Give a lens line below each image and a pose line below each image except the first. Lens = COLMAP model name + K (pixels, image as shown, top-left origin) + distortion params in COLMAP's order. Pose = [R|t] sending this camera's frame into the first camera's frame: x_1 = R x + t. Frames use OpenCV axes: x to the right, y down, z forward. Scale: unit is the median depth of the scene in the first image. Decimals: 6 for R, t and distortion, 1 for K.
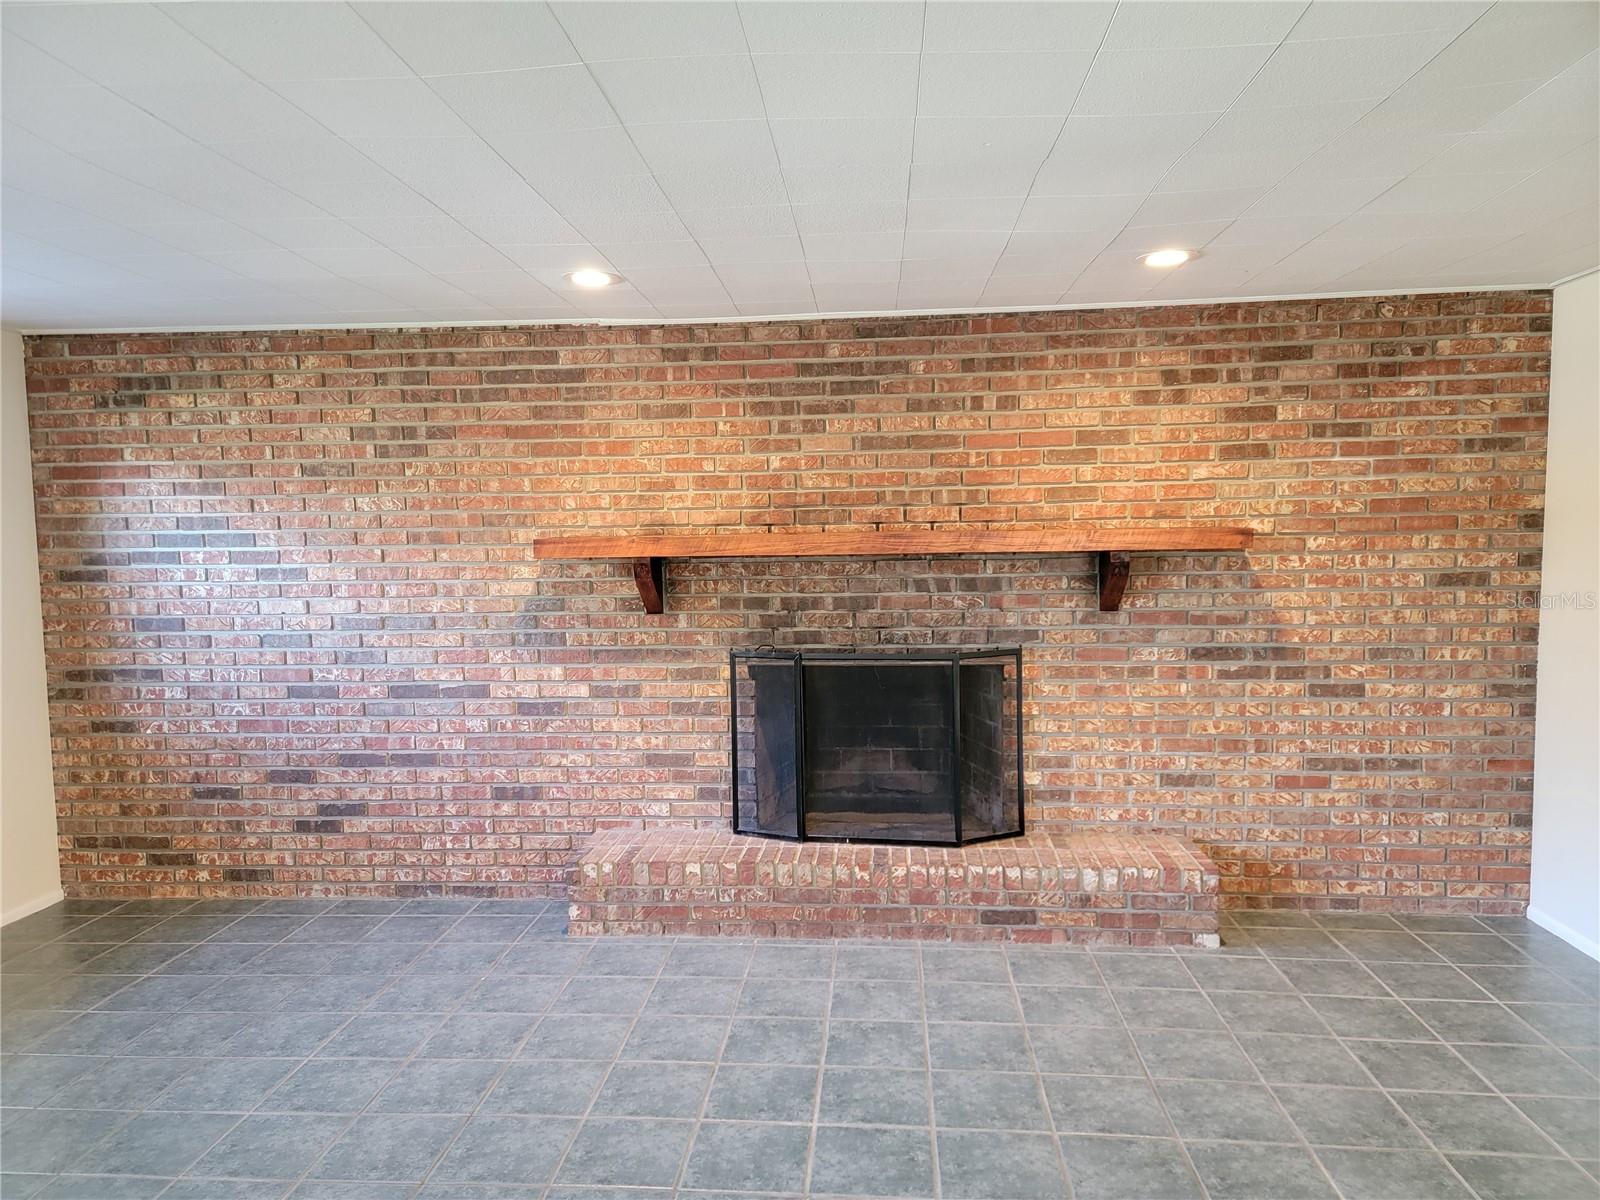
lens RADIAL K [[1099.5, 0, 791.6], [0, 1099.5, 616.9], [0, 0, 1]] dist [0.097443, -0.082976]
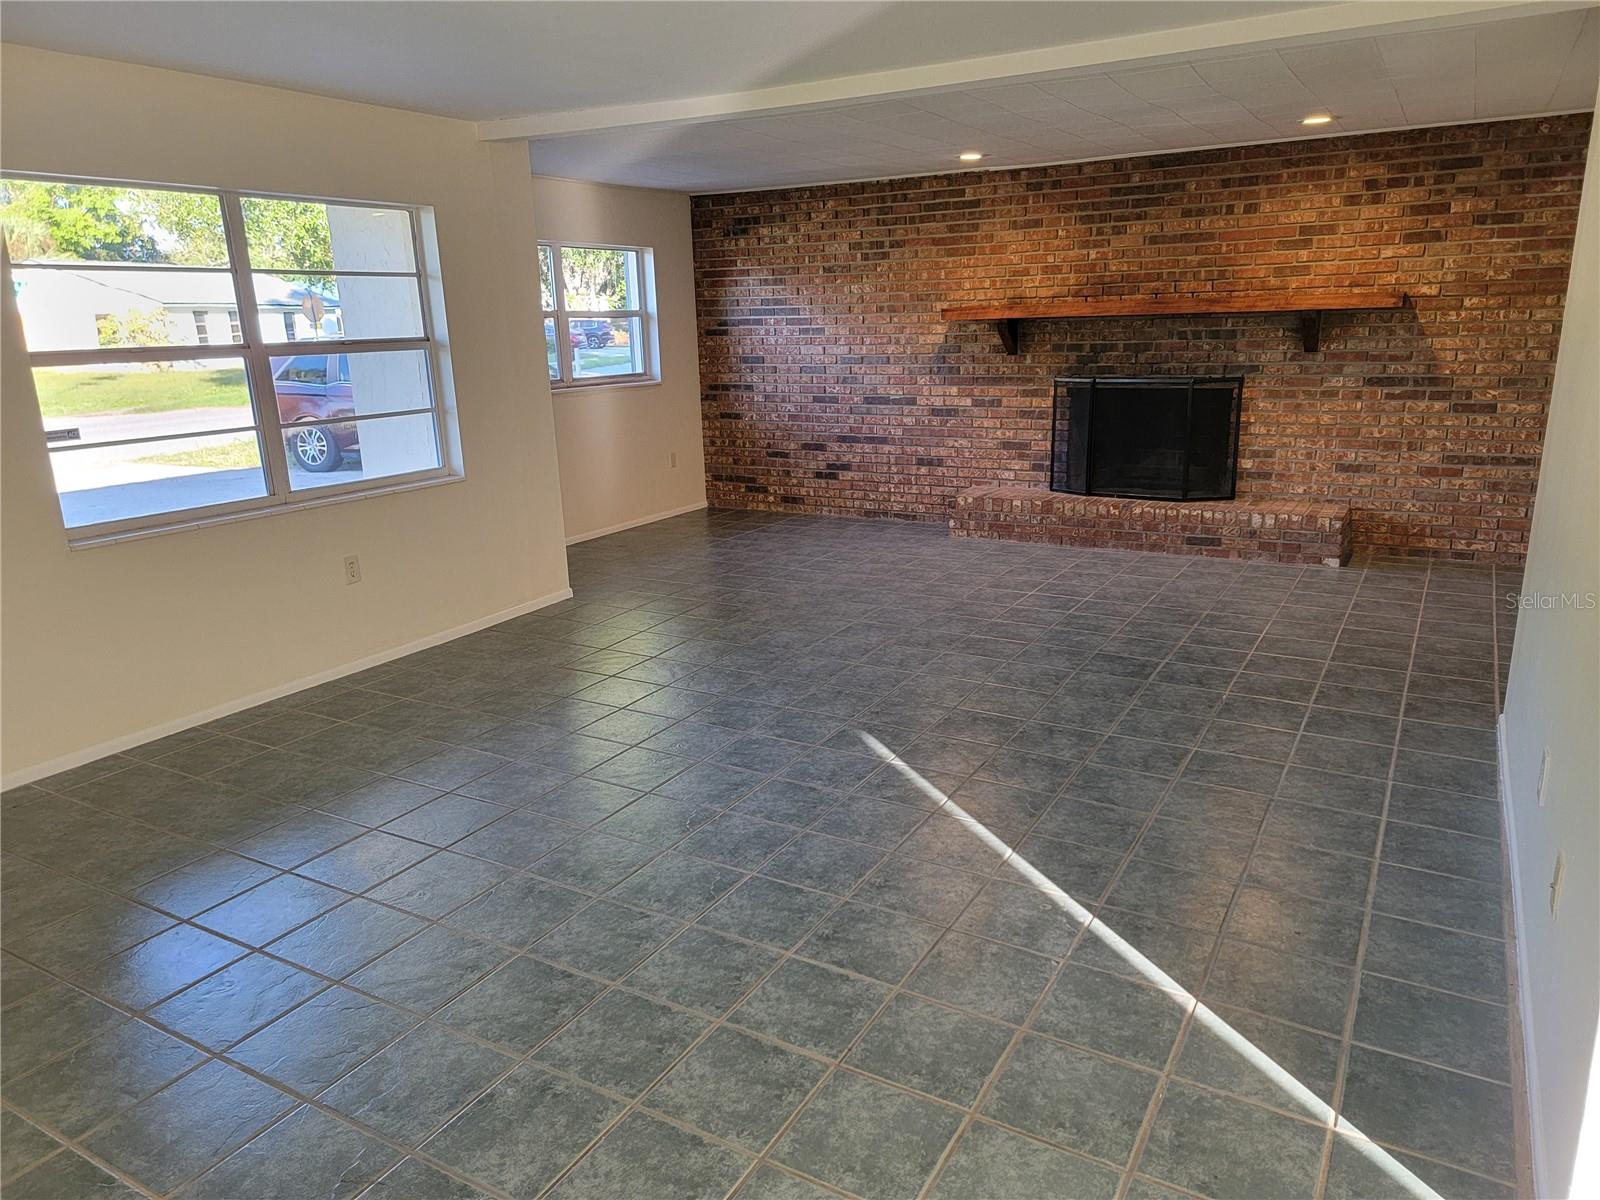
lens RADIAL K [[1099.5, 0, 795.9], [0, 1099.5, 615.8], [0, 0, 1]] dist [0.097443, -0.082976]
pose [[0.903206, 0.106947, -0.415670, 0.324572], [-0.020898, 0.978268, 0.206288, 0.045221], [0.428698, -0.177634, 0.885812, -0.700866]]
